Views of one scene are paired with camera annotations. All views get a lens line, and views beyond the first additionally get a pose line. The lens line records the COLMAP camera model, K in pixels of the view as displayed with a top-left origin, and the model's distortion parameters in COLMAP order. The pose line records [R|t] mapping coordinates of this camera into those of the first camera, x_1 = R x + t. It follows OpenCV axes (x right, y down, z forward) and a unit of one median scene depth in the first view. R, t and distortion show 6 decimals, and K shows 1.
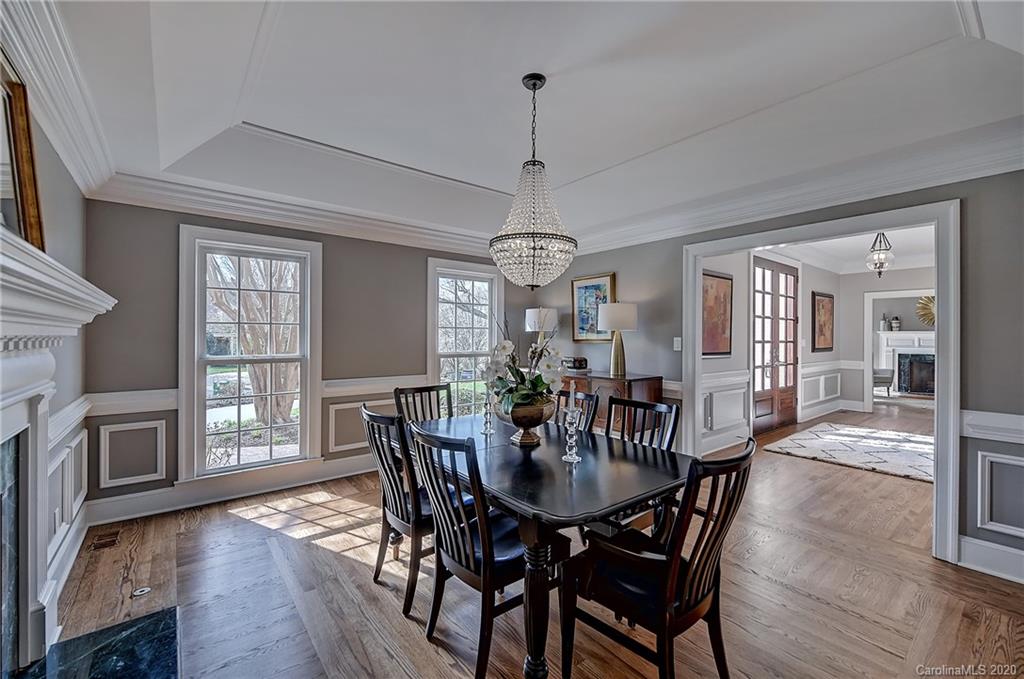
lens RADIAL K [[427.0, 0, 515.2], [0, 427.0, 331.6], [0, 0, 1]] dist [0.000267, -0.000418]
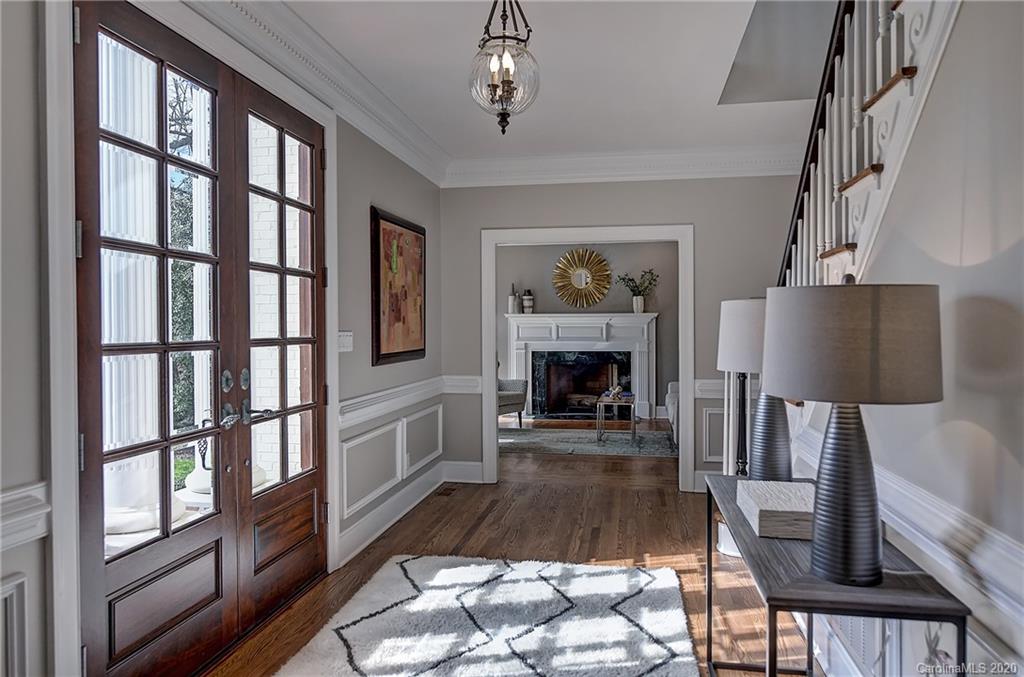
lens RADIAL K [[654.2, 0, 512.1], [0, 654.2, 333.9], [0, 0, 1]] dist [-0.004138, 0.001495]
pose [[0.757170, -0.021193, 0.652874, 0.353702], [0.006444, 0.999667, 0.024977, 0.005231], [-0.653186, -0.014705, 0.757054, 0.411263]]
